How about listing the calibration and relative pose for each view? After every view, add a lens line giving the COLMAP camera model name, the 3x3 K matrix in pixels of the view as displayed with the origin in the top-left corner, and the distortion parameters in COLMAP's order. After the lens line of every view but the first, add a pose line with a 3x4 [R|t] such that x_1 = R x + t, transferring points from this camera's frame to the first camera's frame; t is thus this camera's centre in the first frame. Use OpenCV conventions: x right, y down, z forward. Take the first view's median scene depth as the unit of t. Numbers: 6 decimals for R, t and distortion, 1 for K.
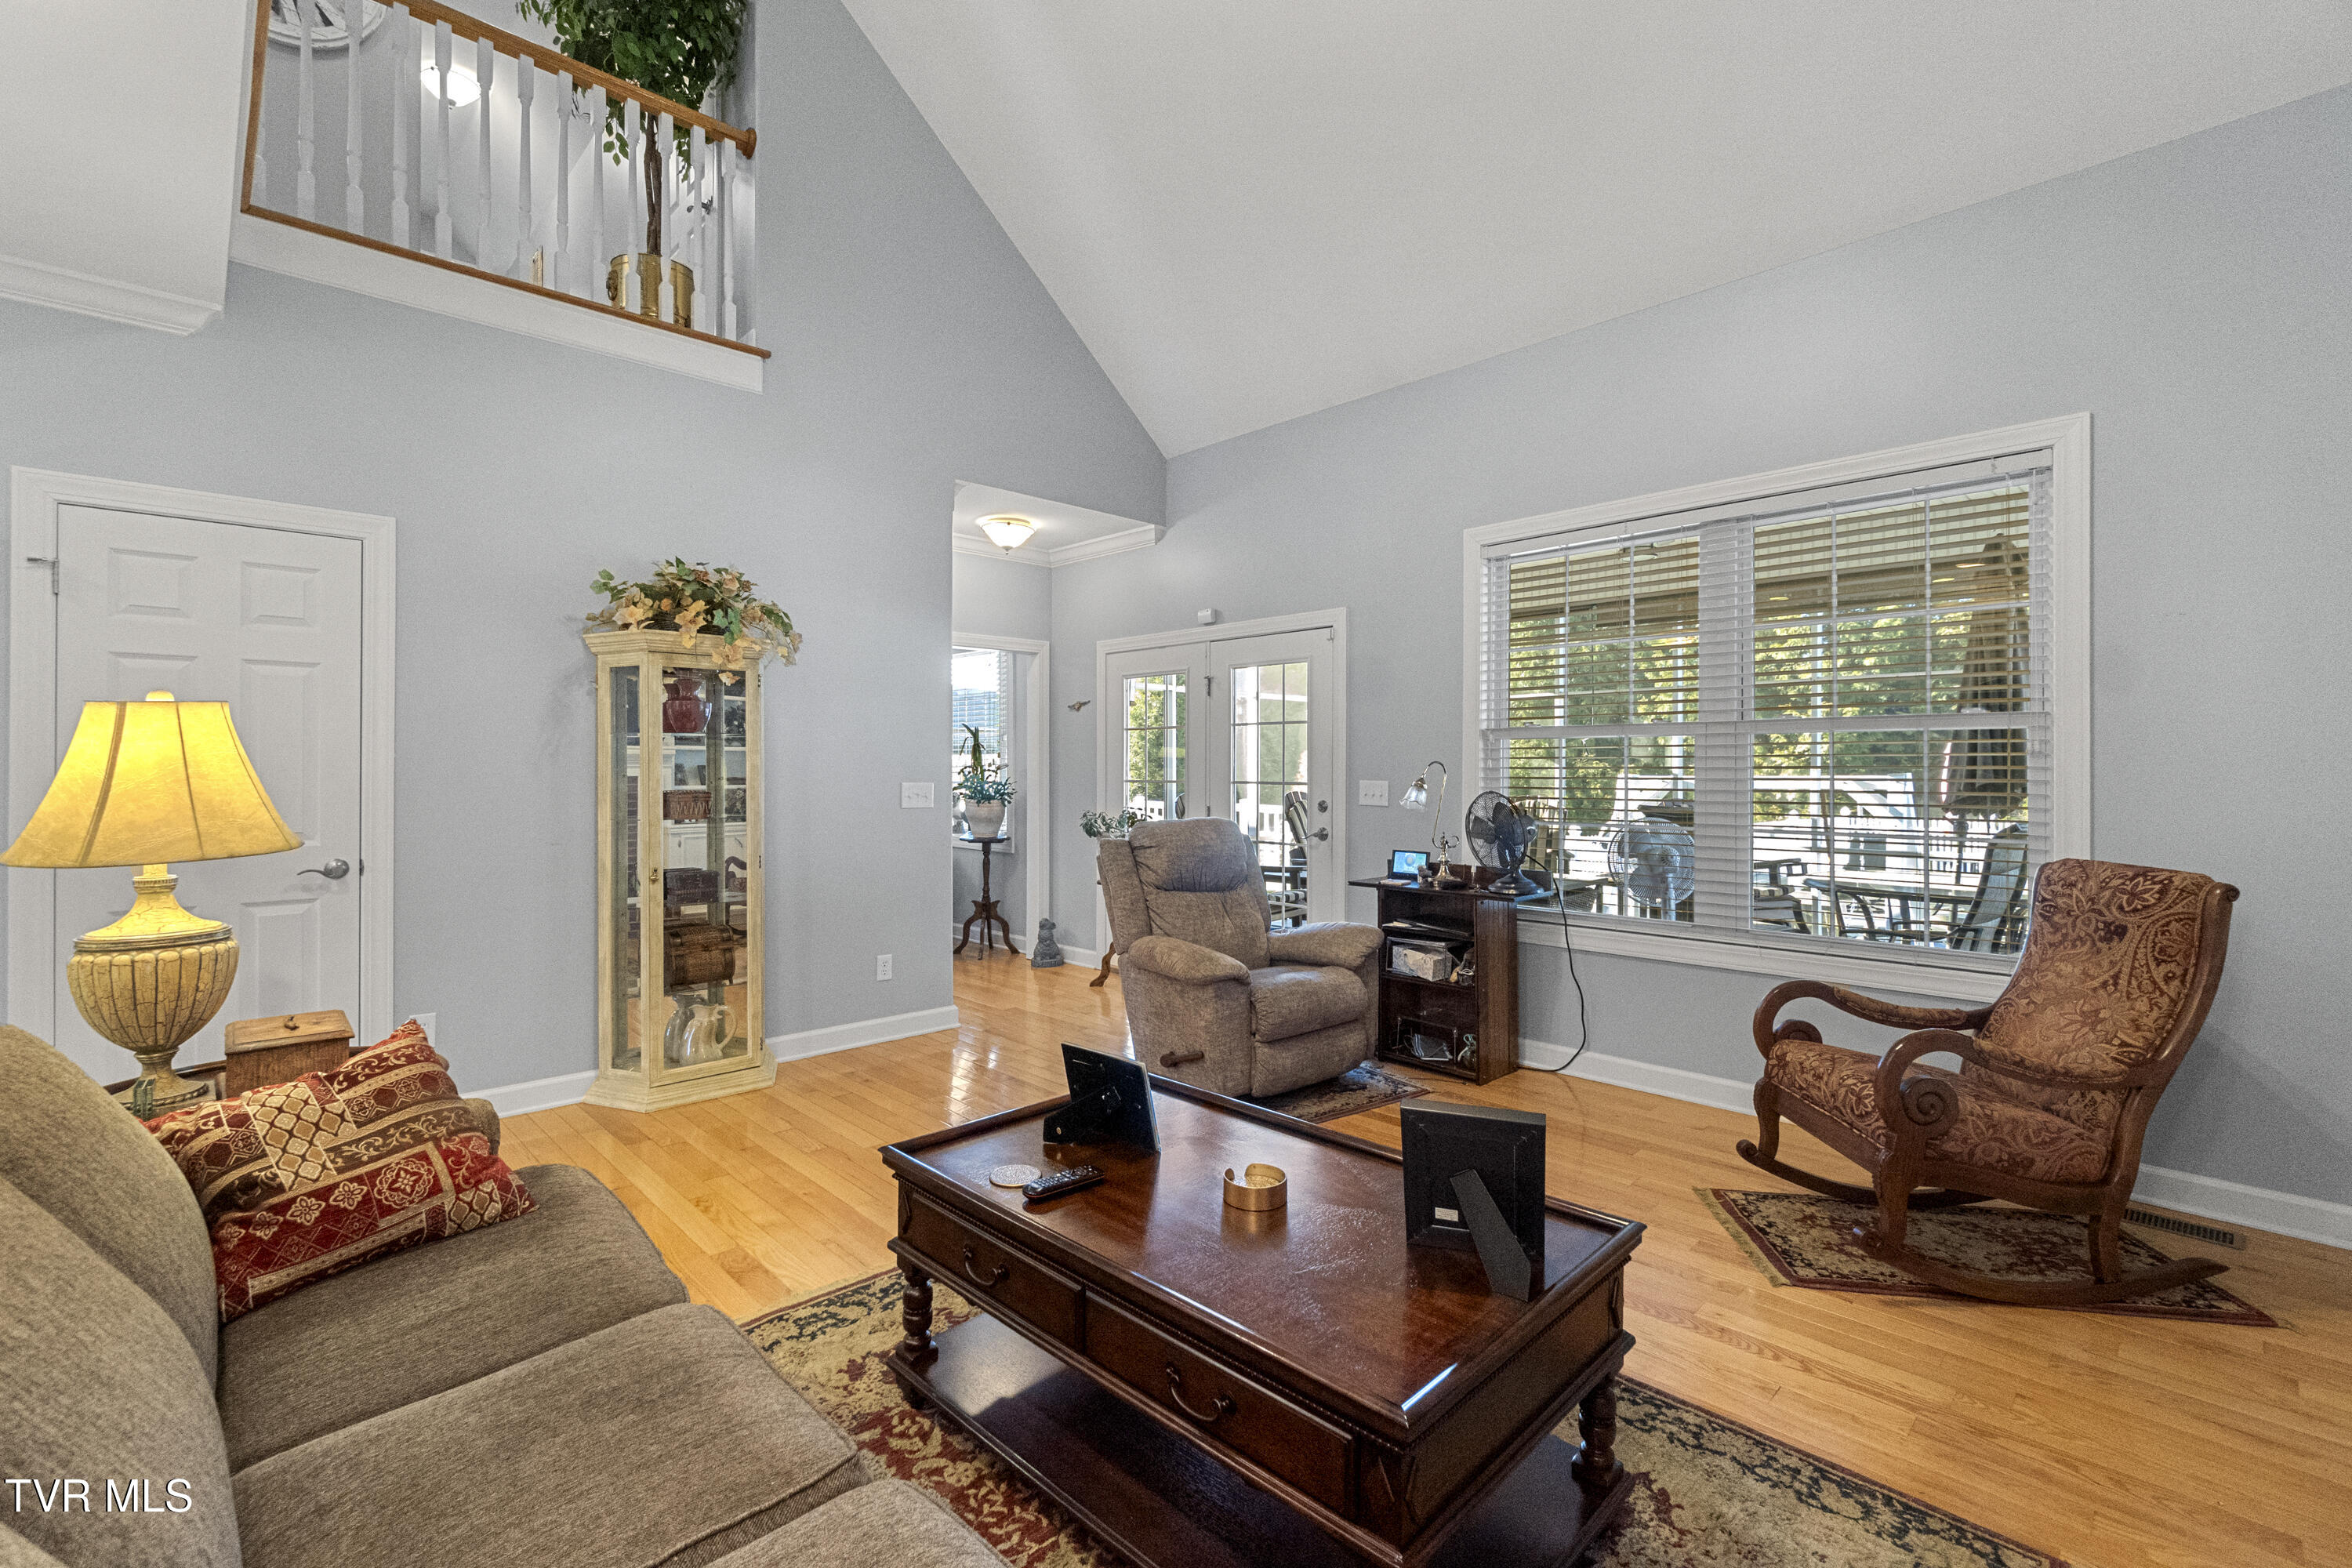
lens RADIAL K [[1023.4, 0, 1164.8], [0, 1023.4, 773.5], [0, 0, 1]] dist [-0.002802, 0.001539]
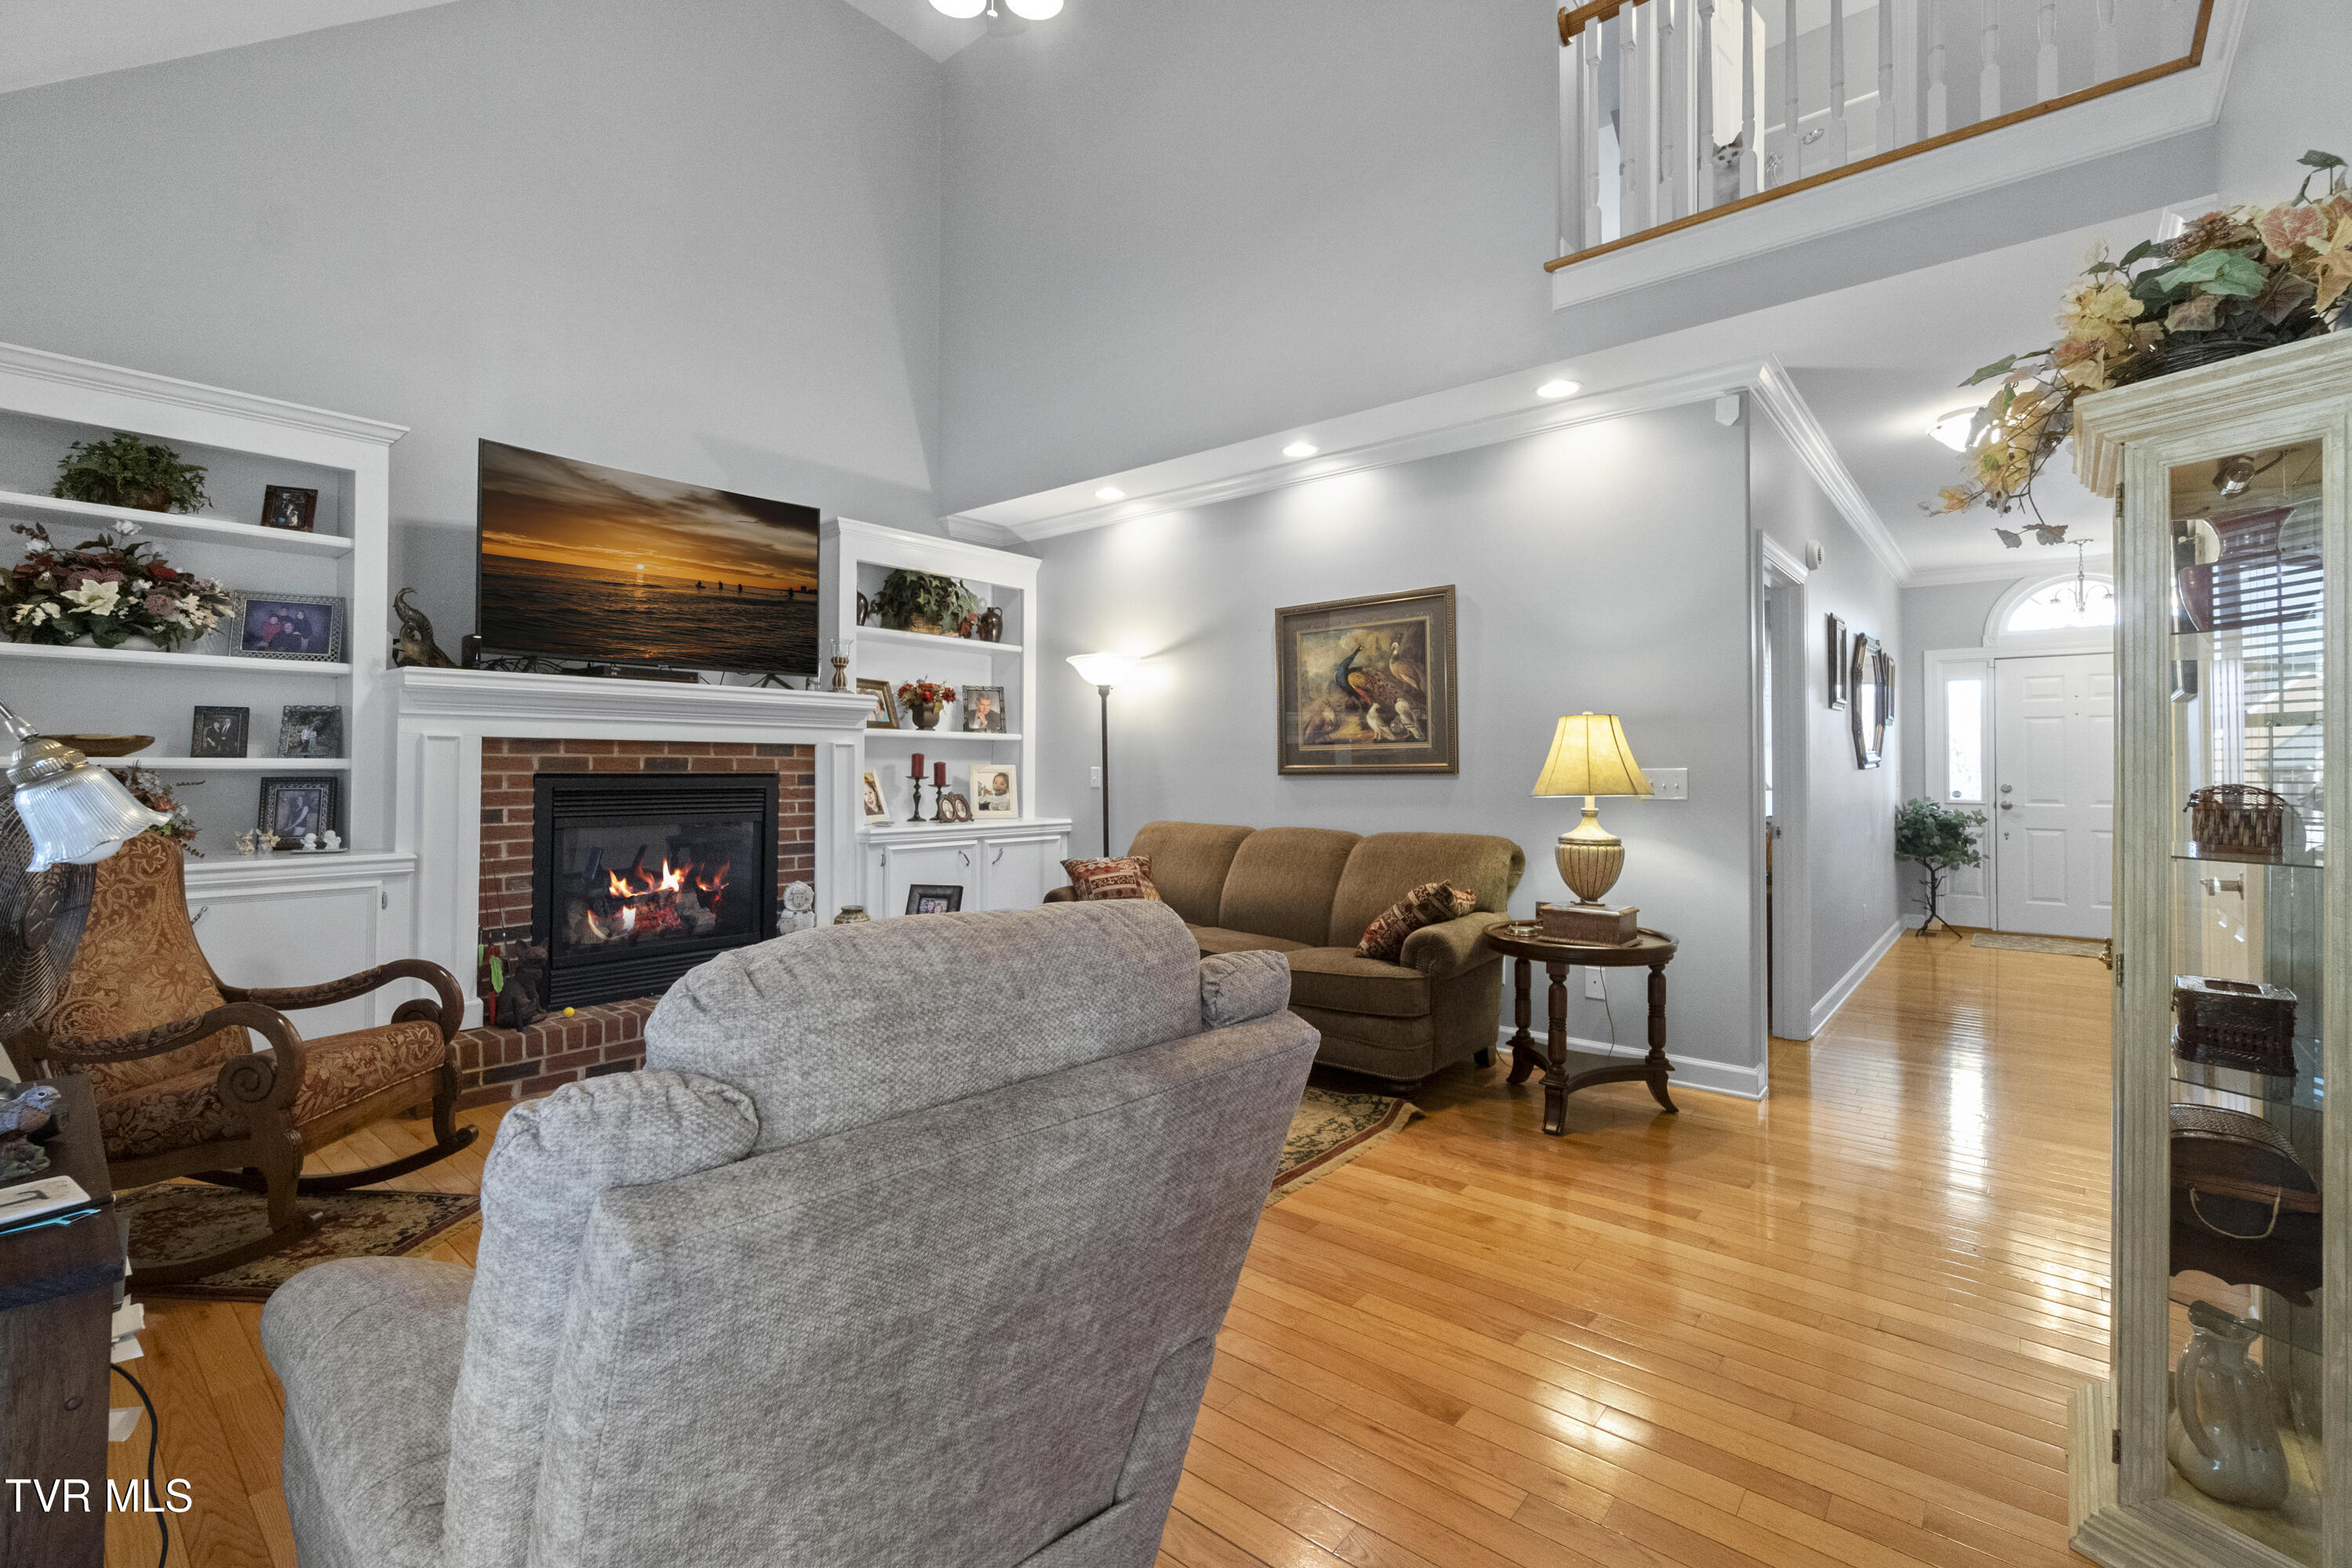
lens RADIAL K [[1023.4, 0, 1164.5], [0, 1023.4, 761.3], [0, 0, 1]] dist [-0.002802, 0.001539]
pose [[-0.995163, -0.003868, -0.098160, -0.004938], [-0.003803, 0.999992, -0.000857, 0.010347], [0.098163, -0.000479, -0.995170, 1.514701]]
